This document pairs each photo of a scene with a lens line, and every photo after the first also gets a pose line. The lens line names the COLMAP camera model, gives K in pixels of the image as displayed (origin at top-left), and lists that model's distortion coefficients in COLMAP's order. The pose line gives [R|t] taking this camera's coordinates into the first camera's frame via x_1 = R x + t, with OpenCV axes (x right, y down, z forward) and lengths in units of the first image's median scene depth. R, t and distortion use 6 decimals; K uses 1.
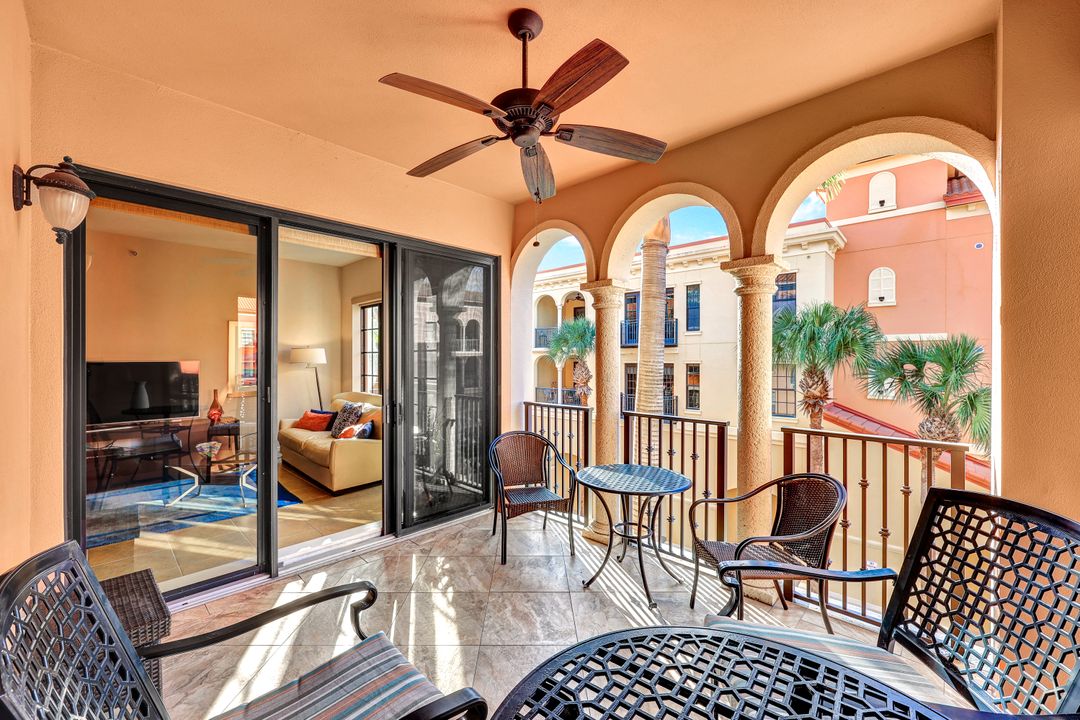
lens RADIAL K [[430.2, 0, 537.9], [0, 430.2, 357.9], [0, 0, 1]] dist [-0.000592, 0.000234]
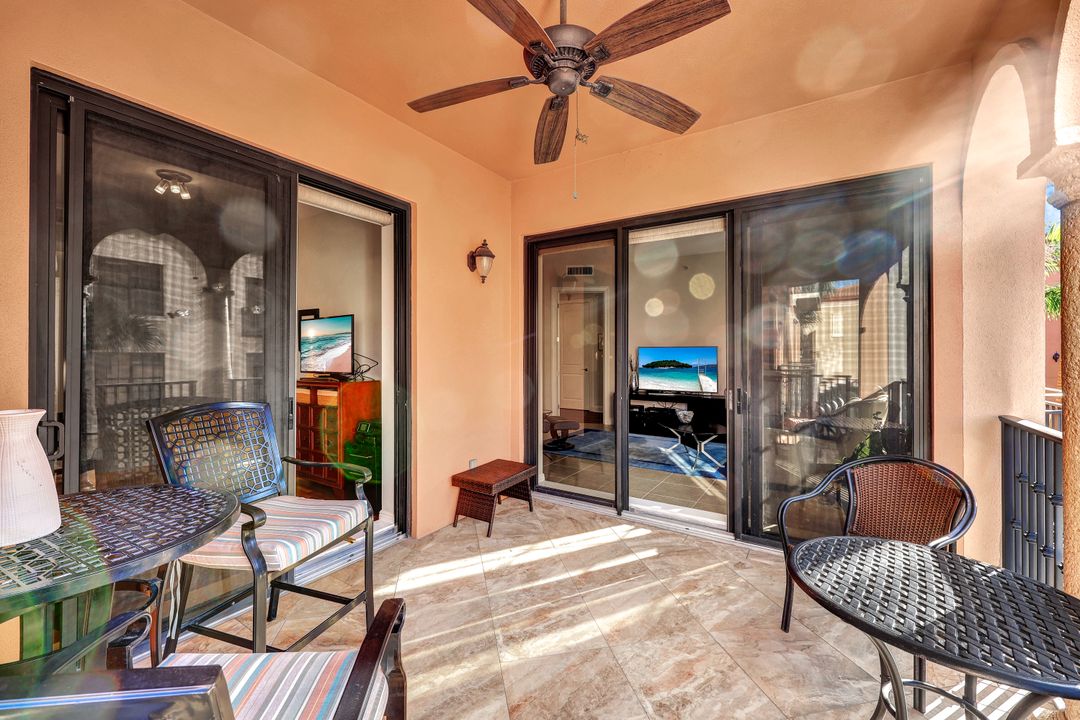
lens RADIAL K [[430.2, 0, 537.9], [0, 430.2, 357.9], [0, 0, 1]] dist [-0.000592, 0.000234]
pose [[0.199460, 0.006104, -0.979887, 0.498703], [0.002571, 0.999974, 0.006753, 0.037190], [0.979903, -0.003866, 0.199439, 0.457888]]
